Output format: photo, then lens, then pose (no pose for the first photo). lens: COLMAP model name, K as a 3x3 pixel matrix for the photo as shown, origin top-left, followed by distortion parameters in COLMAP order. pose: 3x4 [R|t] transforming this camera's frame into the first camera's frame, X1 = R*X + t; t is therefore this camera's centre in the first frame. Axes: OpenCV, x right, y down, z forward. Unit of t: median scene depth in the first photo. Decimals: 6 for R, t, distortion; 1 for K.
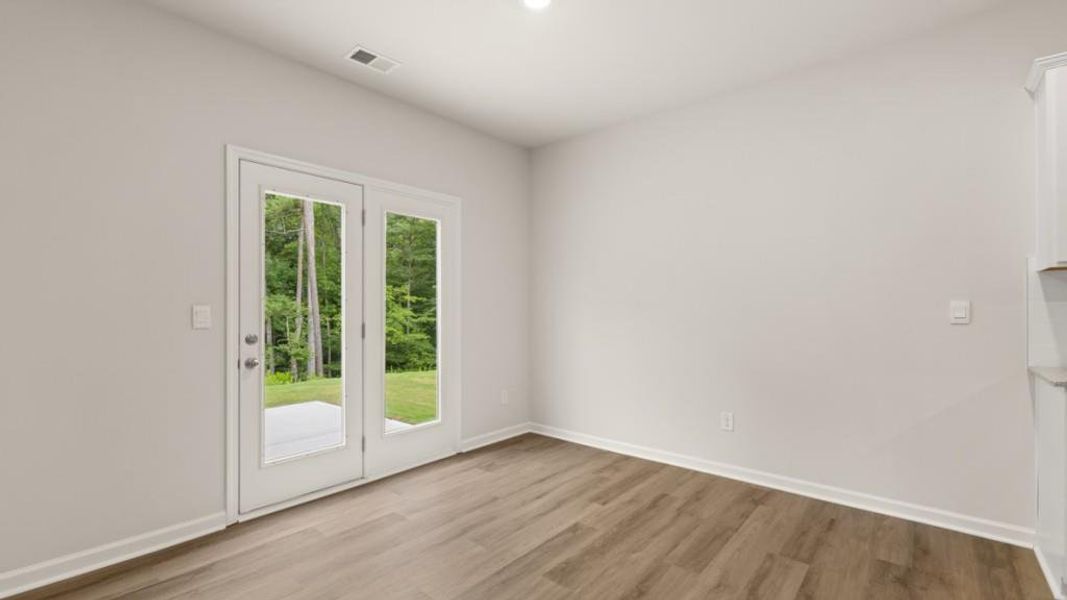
lens RADIAL K [[462.9, 0, 533.5], [0, 462.9, 300.0], [0, 0, 1]] dist [-0.002038, -0.000160]
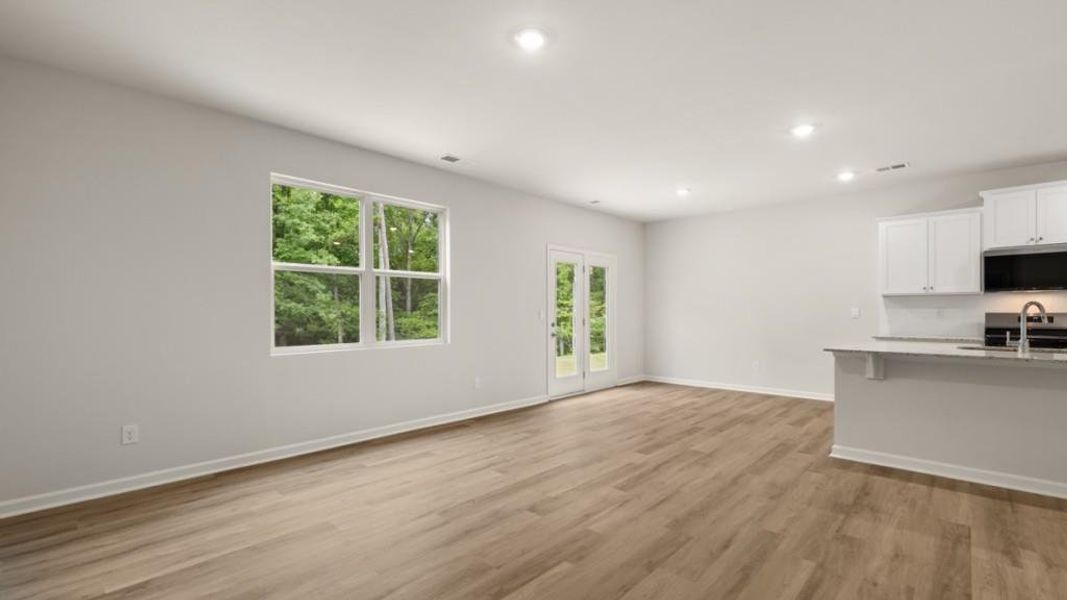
lens RADIAL K [[468.4, 0, 529.9], [0, 468.4, 313.9], [0, 0, 1]] dist [-0.010894, 0.000172]
pose [[0.999671, 0.001806, -0.025578, -0.696430], [-0.001336, 0.999831, 0.018341, -0.010794], [0.025607, -0.018301, 0.999505, -1.450764]]
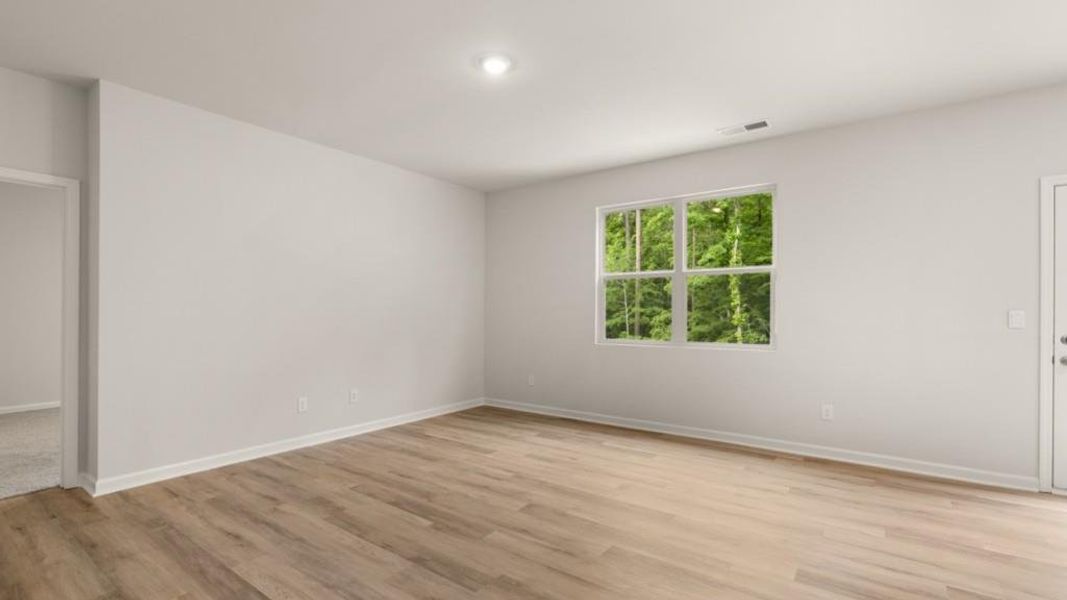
lens RADIAL K [[468.4, 0, 529.9], [0, 468.4, 313.9], [0, 0, 1]] dist [-0.010894, 0.000172]
pose [[0.101874, 0.013331, -0.994708, 0.409621], [0.010001, 0.999846, 0.014424, -0.009845], [0.994747, -0.011418, 0.101725, -0.462027]]
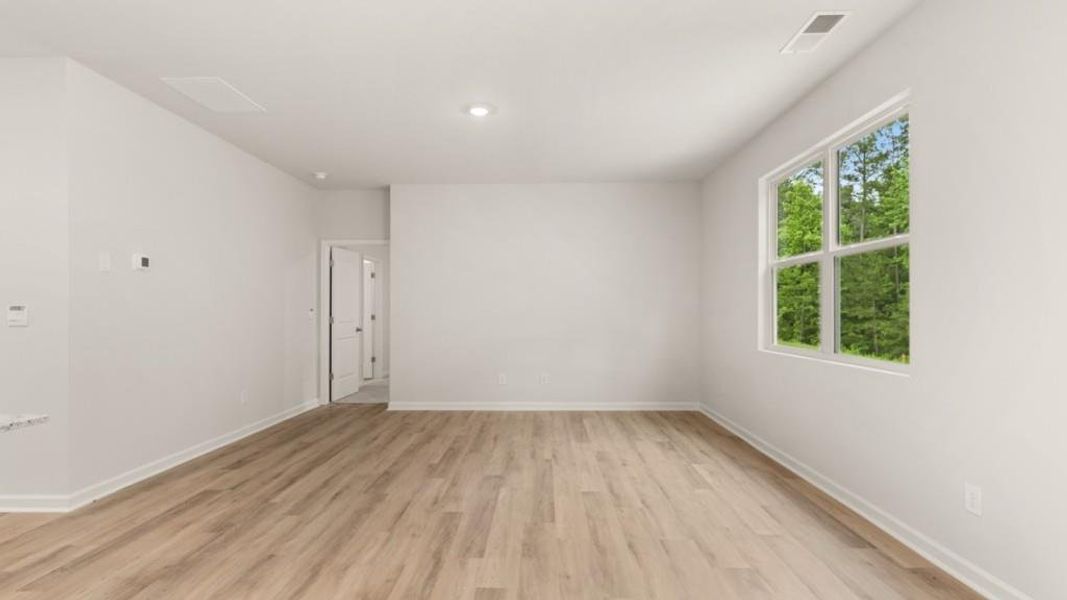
lens RADIAL K [[517.7, 0, 551.4], [0, 517.7, 297.4], [0, 0, 1]] dist [0.000043, -0.000118]
pose [[-0.746305, -0.005510, -0.665581, 0.148560], [0.012886, 0.999659, -0.022725, 0.001876], [0.665479, -0.025536, -0.745980, 0.852650]]
